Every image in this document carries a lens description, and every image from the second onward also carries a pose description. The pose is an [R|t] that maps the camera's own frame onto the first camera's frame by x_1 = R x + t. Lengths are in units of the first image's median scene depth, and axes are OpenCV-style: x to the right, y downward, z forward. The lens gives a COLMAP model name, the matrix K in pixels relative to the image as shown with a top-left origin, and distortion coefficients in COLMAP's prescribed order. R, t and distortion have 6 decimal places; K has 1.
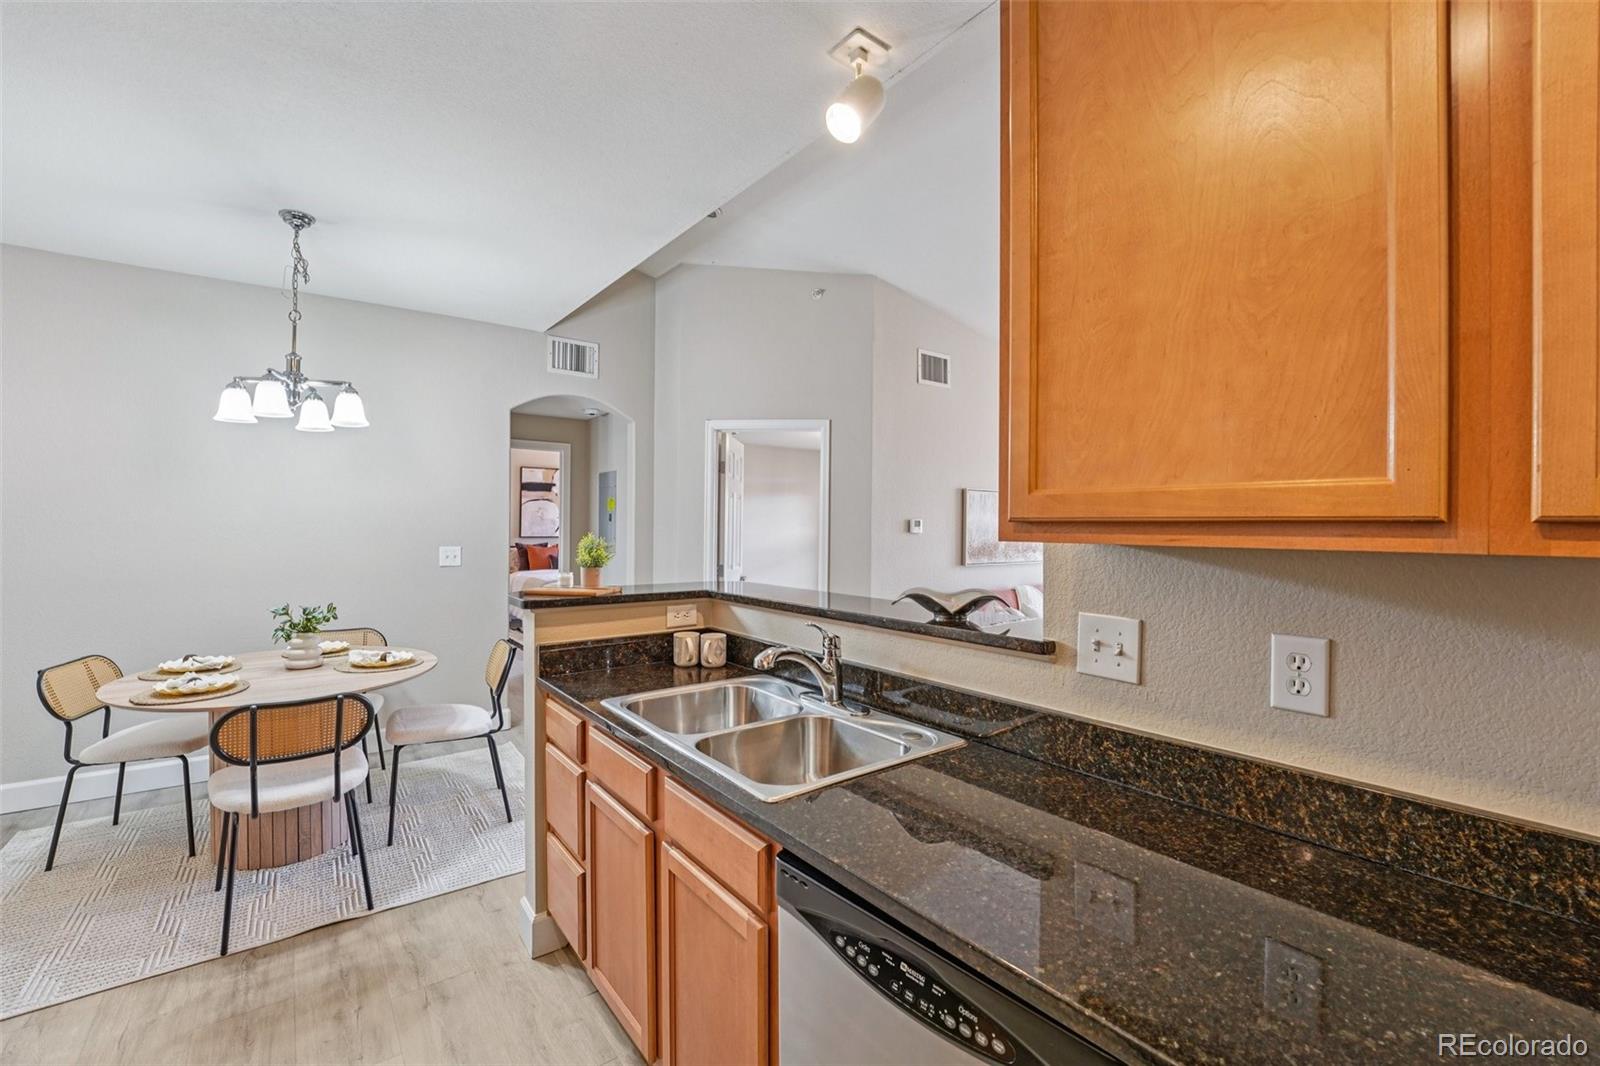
lens RADIAL K [[673.6, 0, 790.9], [0, 673.6, 529.6], [0, 0, 1]] dist [-0.030549, 0.004941]
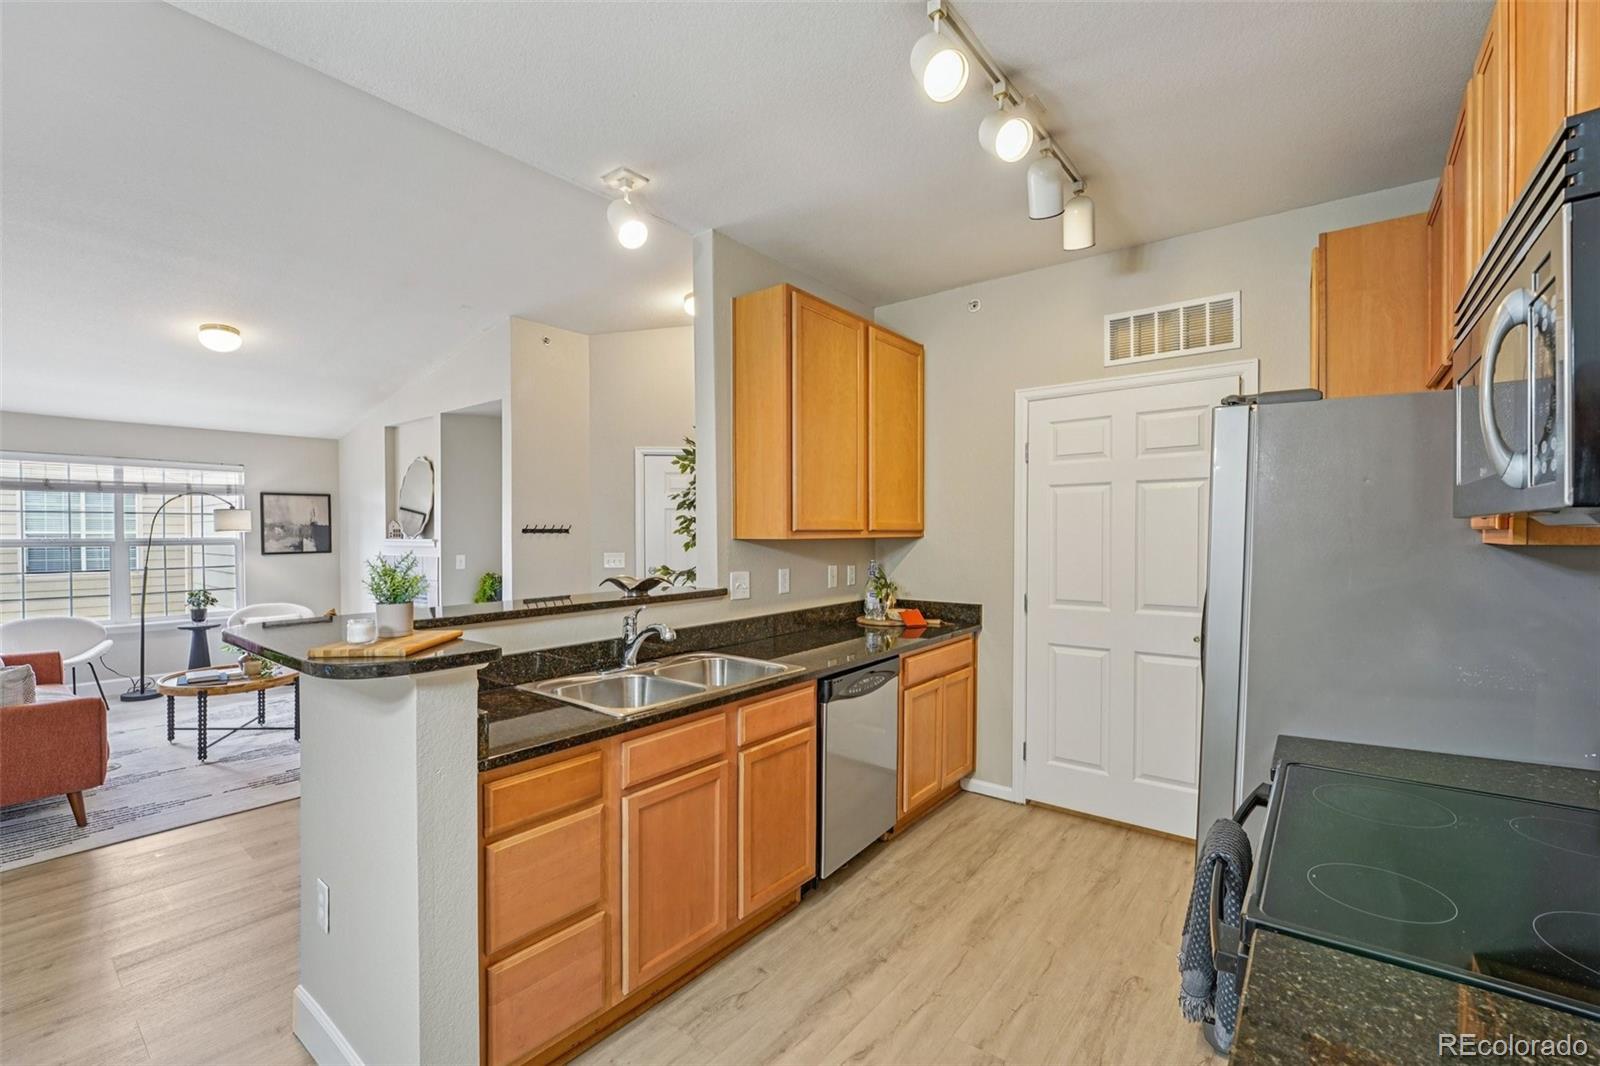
lens RADIAL K [[673.6, 0, 798.4], [0, 673.6, 551.3], [0, 0, 1]] dist [-0.030549, 0.004941]
pose [[-0.256110, -0.030234, 0.966175, -0.813411], [0.009415, 0.999385, 0.033769, -0.005730], [-0.966602, 0.017745, -0.255668, 0.636270]]
